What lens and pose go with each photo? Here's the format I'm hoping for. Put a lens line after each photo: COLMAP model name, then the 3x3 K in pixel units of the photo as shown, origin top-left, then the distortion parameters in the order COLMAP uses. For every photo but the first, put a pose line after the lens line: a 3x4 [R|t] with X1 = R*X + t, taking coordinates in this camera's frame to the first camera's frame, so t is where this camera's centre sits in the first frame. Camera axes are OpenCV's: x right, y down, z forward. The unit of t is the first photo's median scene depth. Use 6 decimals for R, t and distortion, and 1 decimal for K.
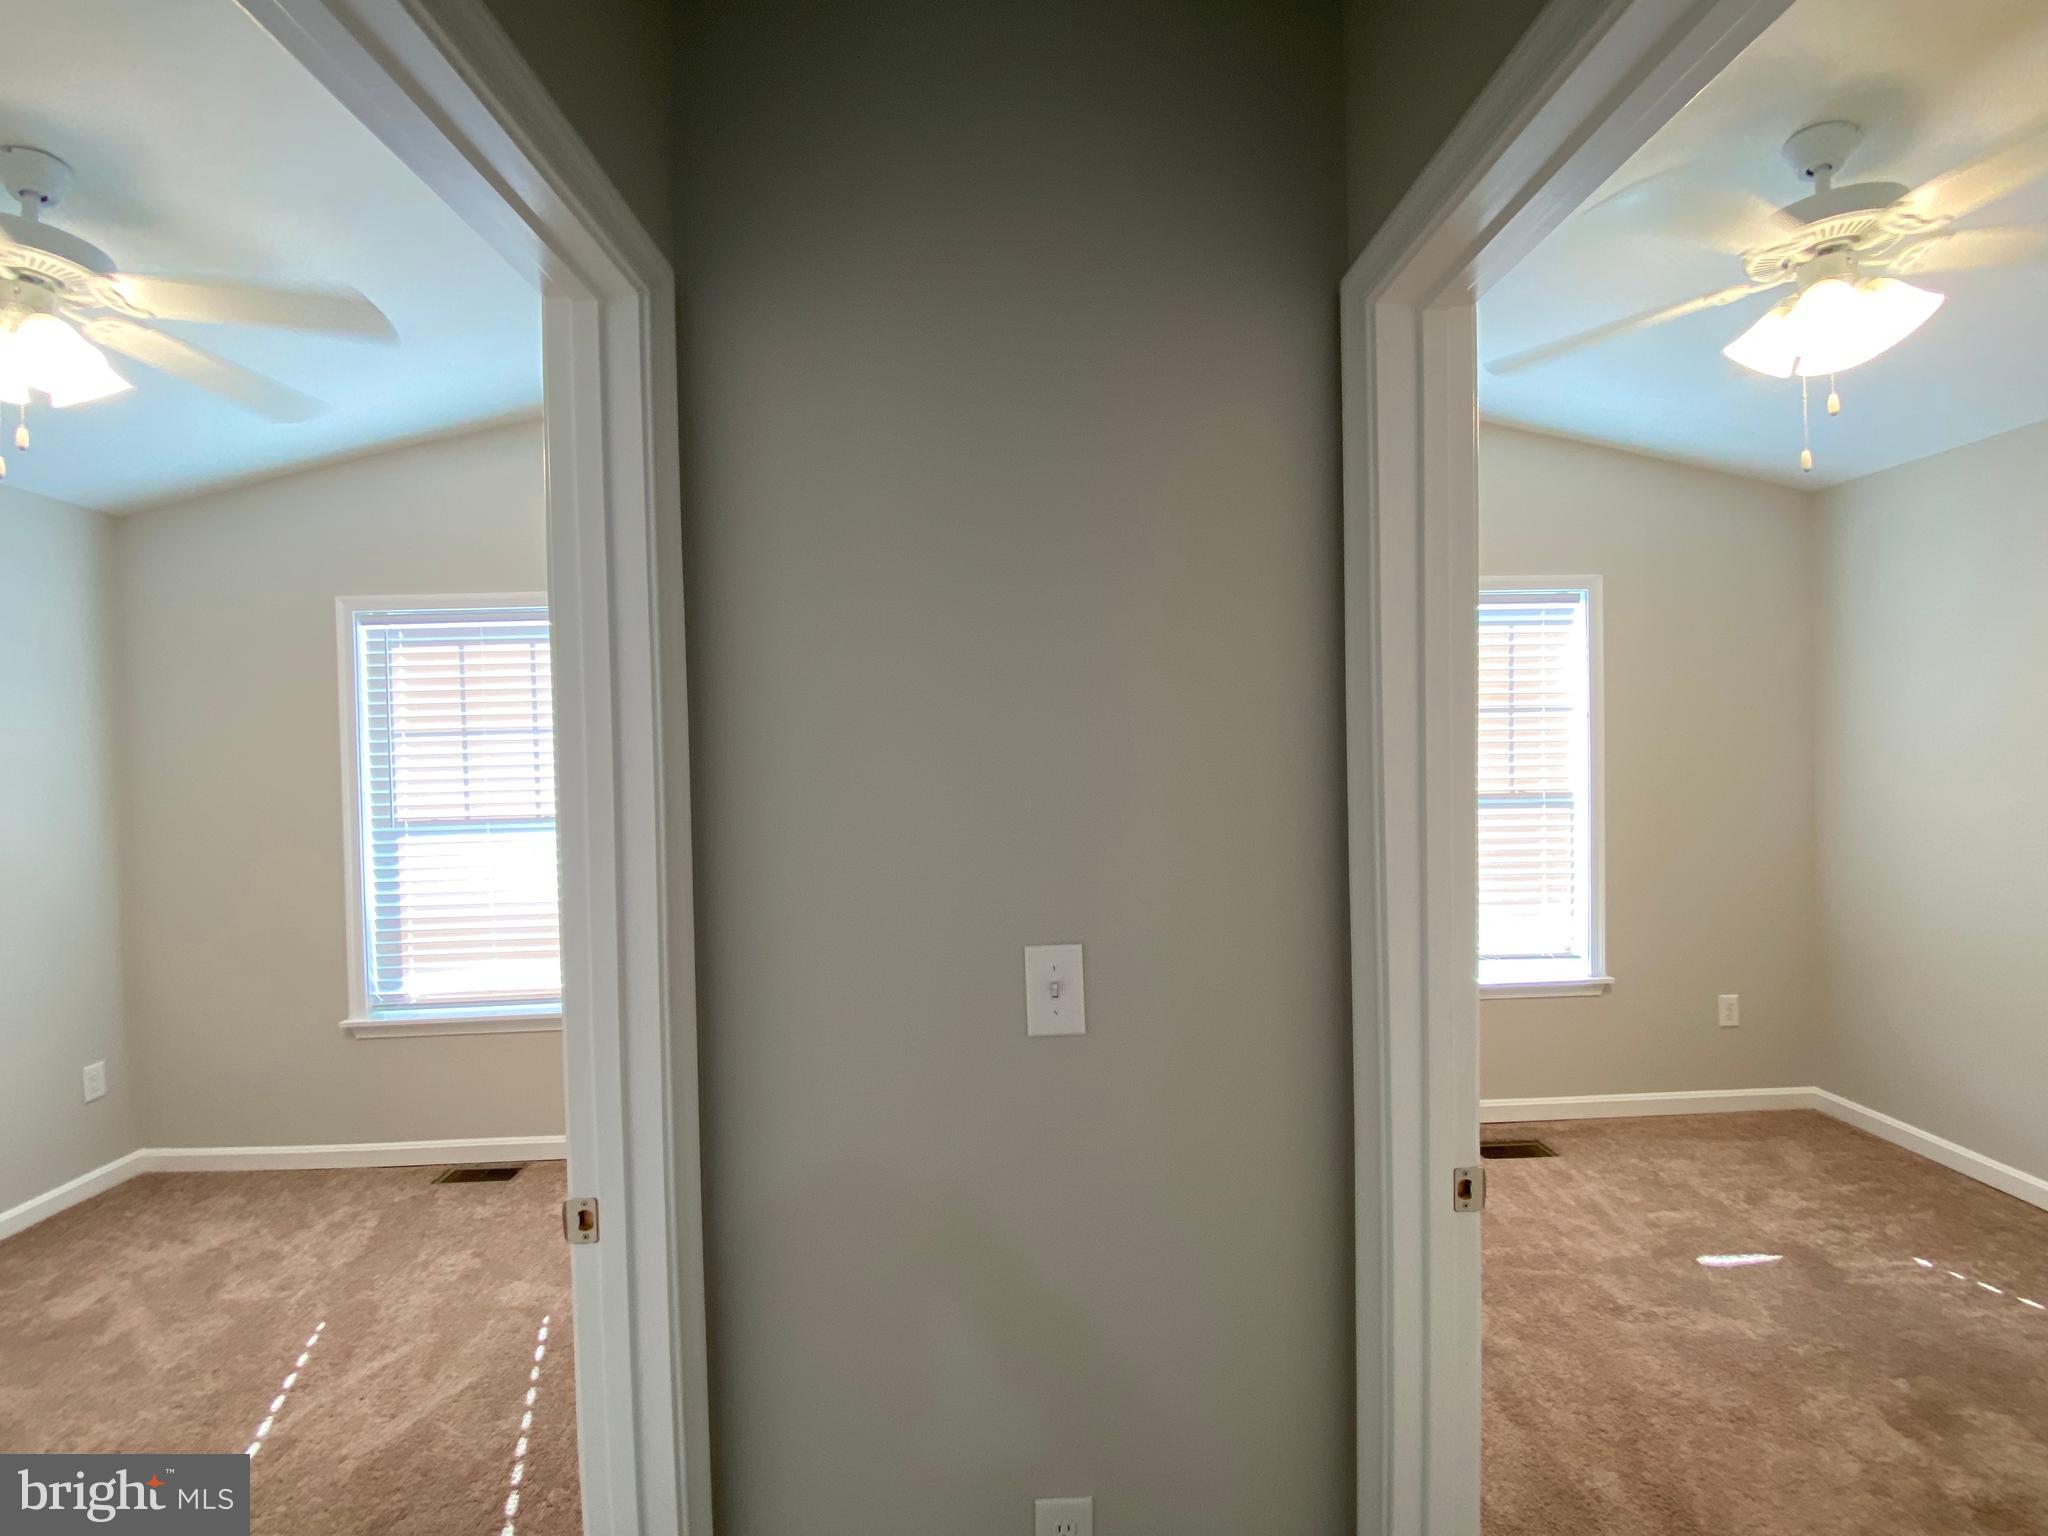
lens RADIAL K [[835.4, 0, 1024.0], [0, 835.4, 760.3], [0, 0, 1]] dist [0.020407, -0.017781]
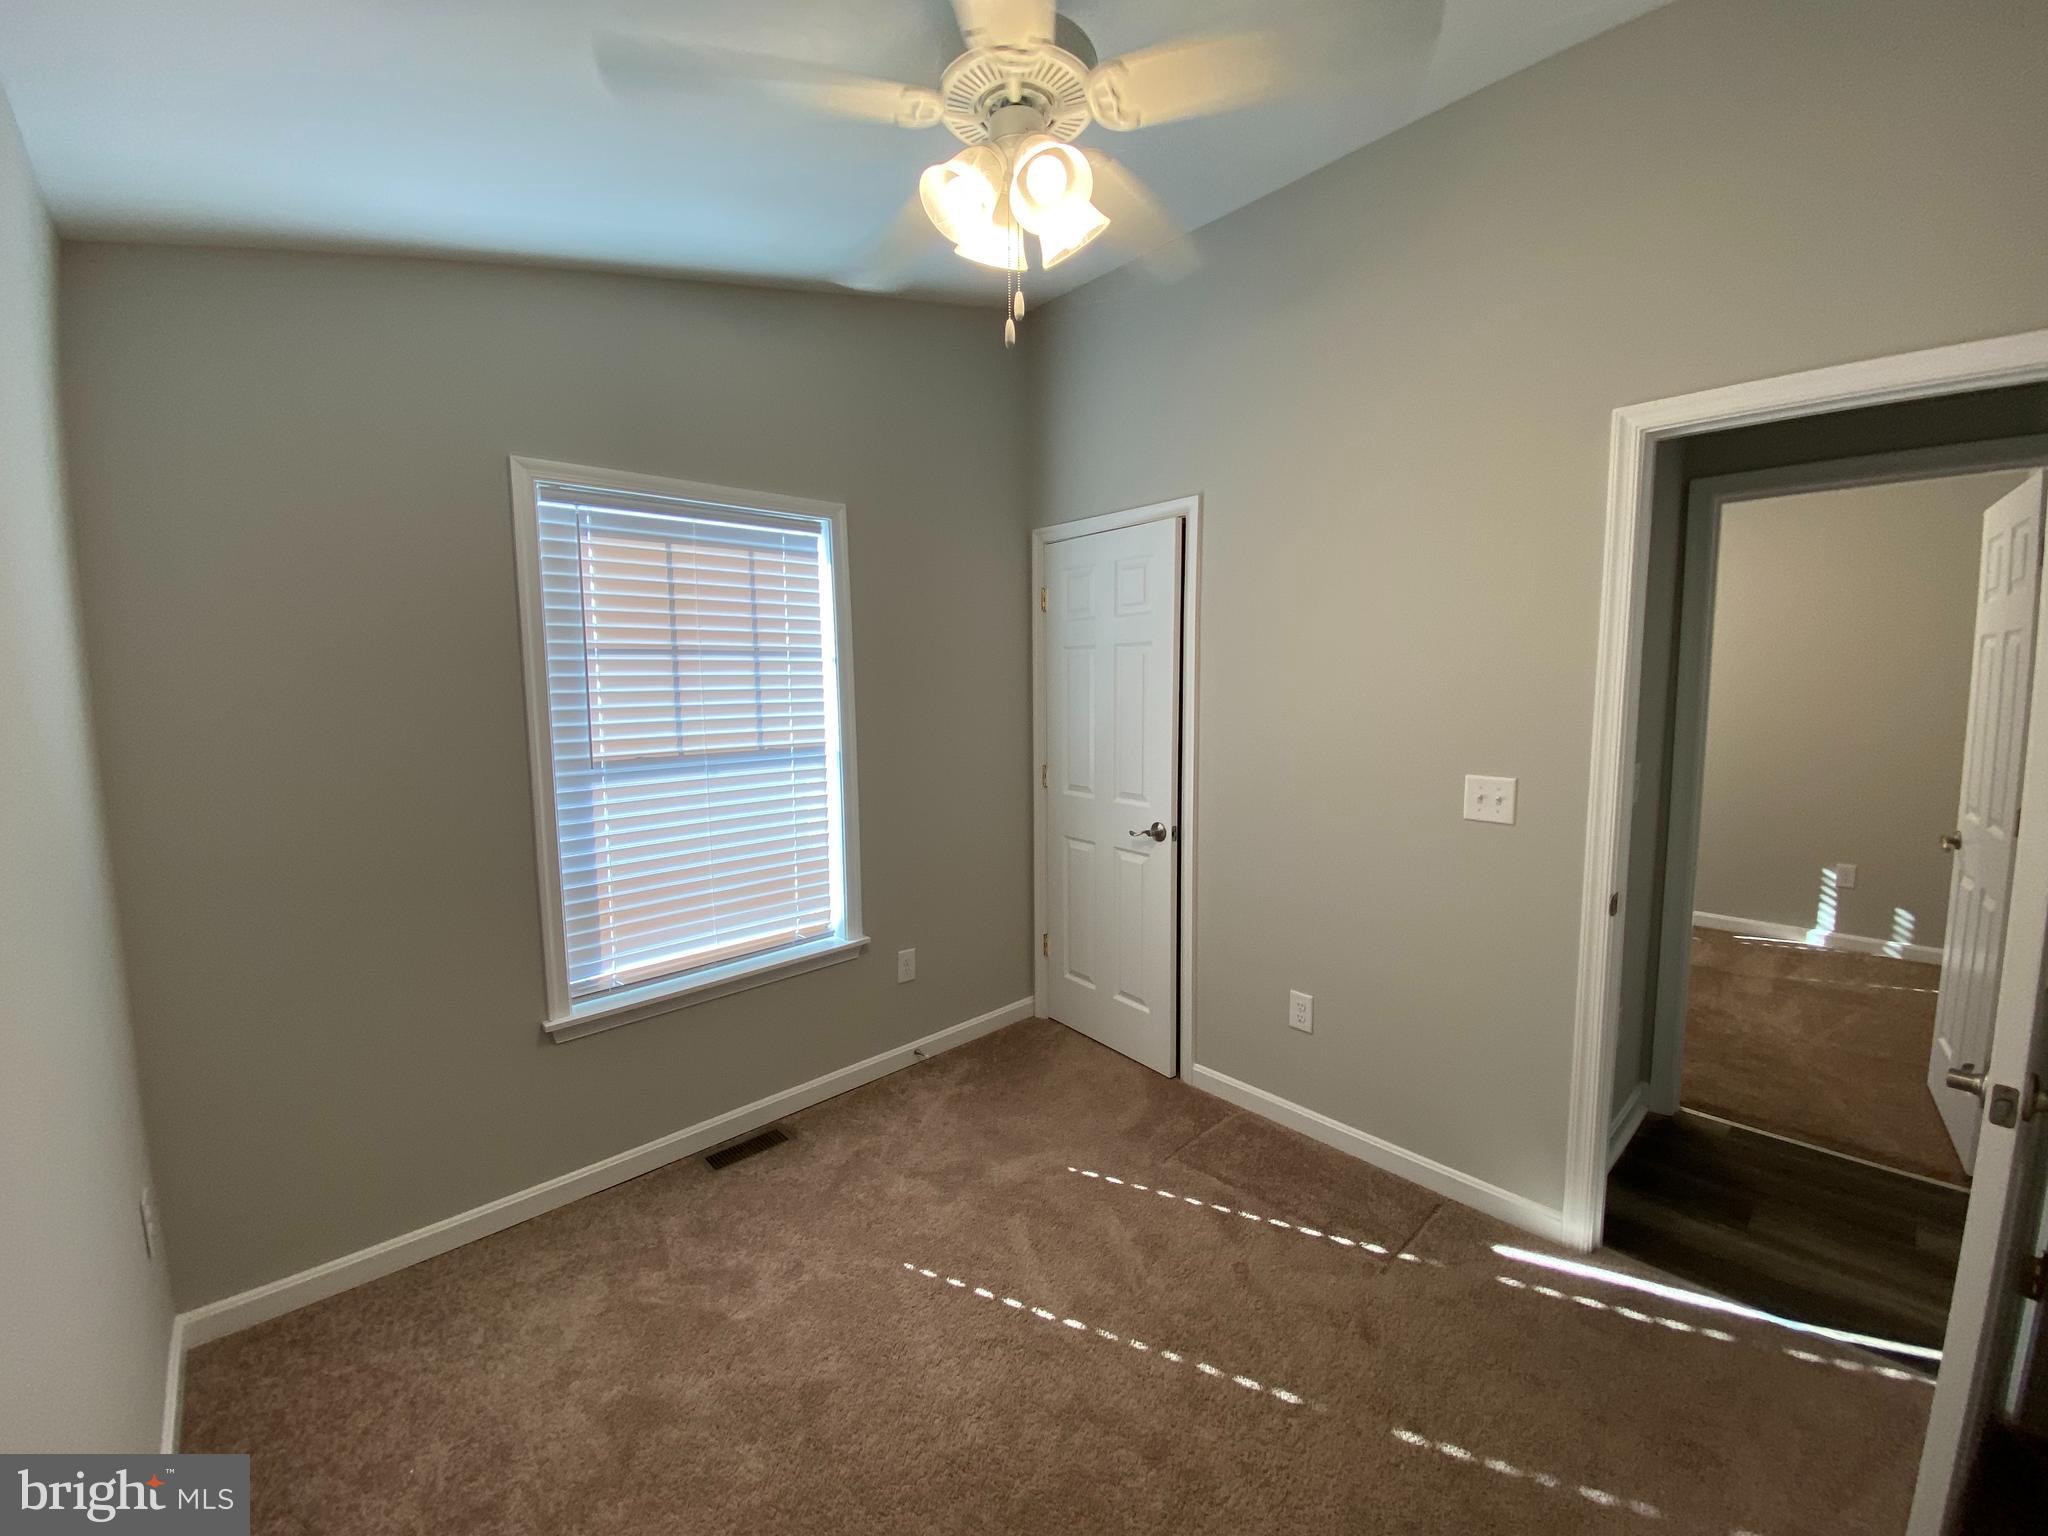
lens RADIAL K [[835.4, 0, 1024.0], [0, 835.4, 760.3], [0, 0, 1]] dist [0.020407, -0.017781]
pose [[0.750275, -0.047053, 0.659449, -0.958901], [0.000229, 0.997483, 0.070912, 0.015794], [-0.661126, -0.053053, 0.748397, 0.149965]]
